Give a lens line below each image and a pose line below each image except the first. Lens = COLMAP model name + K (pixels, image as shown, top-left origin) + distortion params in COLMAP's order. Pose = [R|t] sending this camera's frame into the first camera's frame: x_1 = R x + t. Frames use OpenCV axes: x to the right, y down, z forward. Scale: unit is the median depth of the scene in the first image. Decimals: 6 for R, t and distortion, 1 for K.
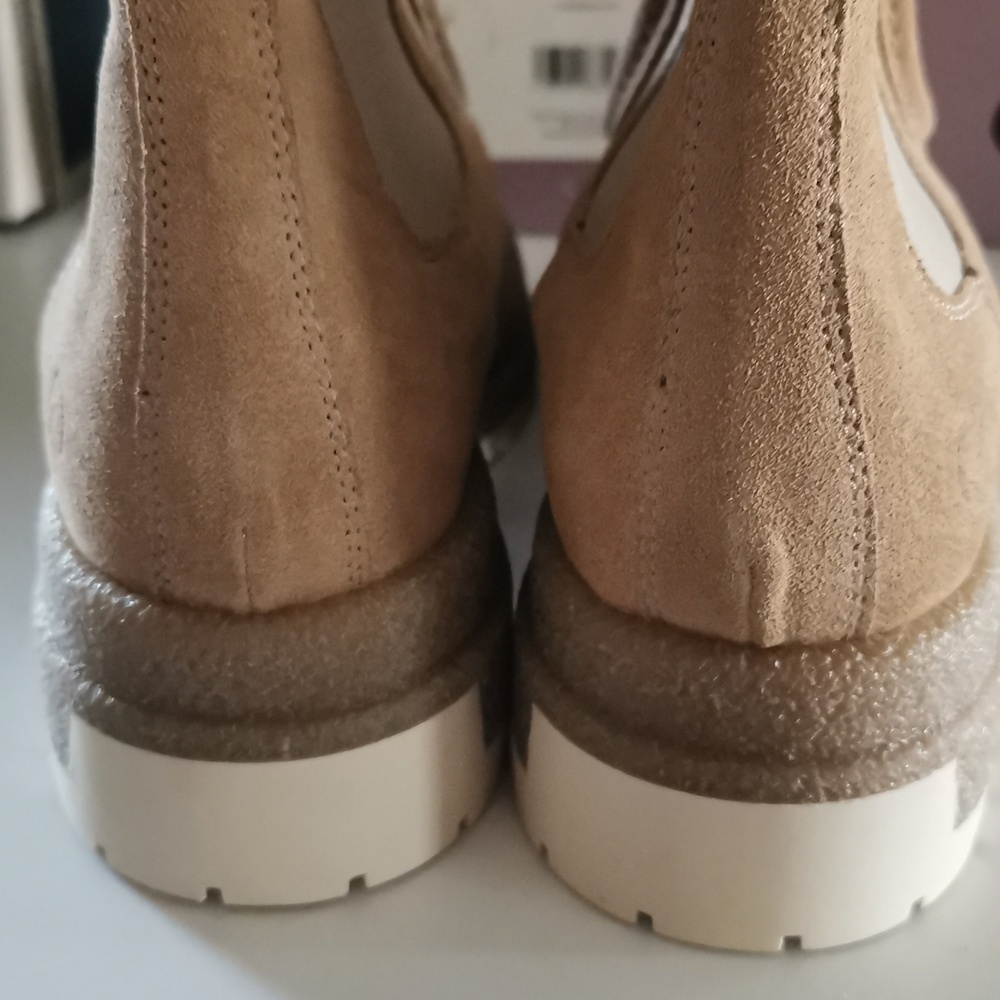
lens RADIAL K [[1519.4, 0, 500.3], [0, 1519.4, 514.4], [0, 0, 1]] dist [0.003891, -0.020412]
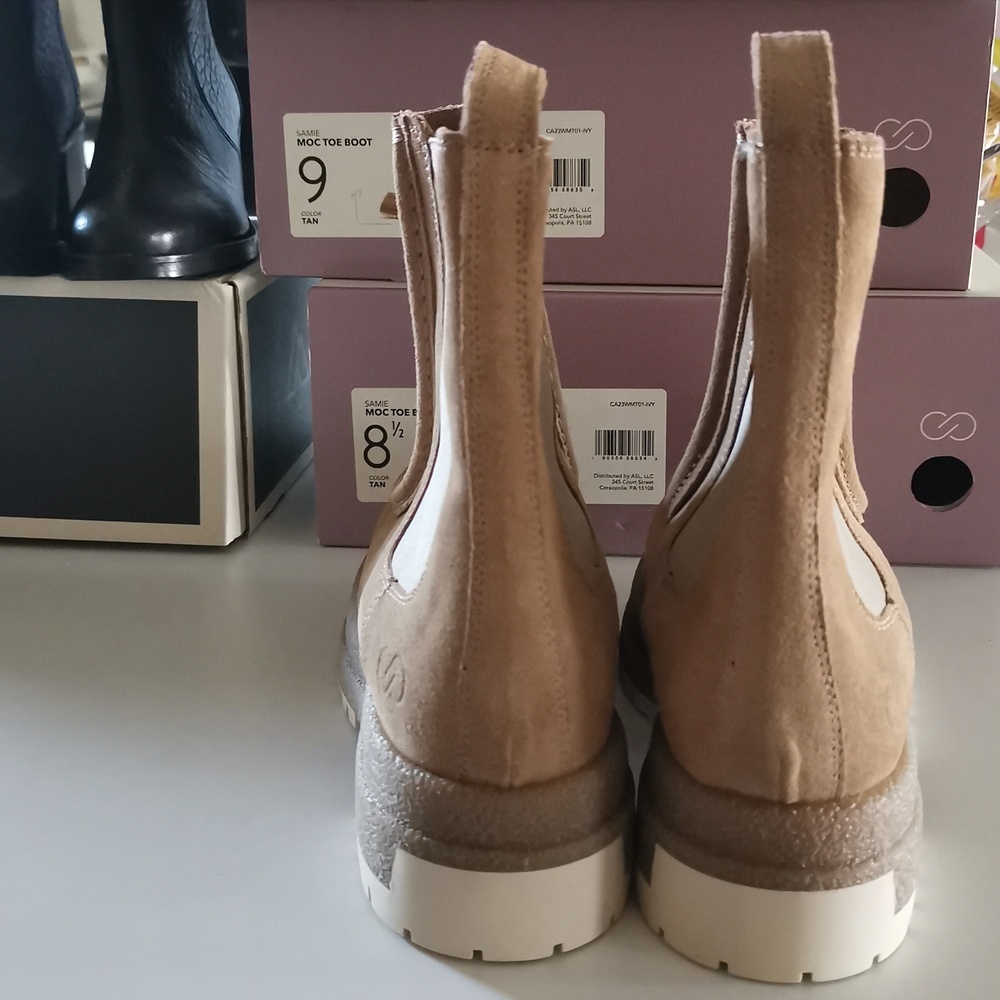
lens RADIAL K [[1519.4, 0, 500.3], [0, 1519.4, 514.4], [0, 0, 1]] dist [0.003891, -0.020412]
pose [[0.999663, 0.003210, 0.025747, -0.227447], [0.001472, 0.983699, -0.179815, 0.071419], [-0.025904, 0.179792, 0.983364, -0.890661]]
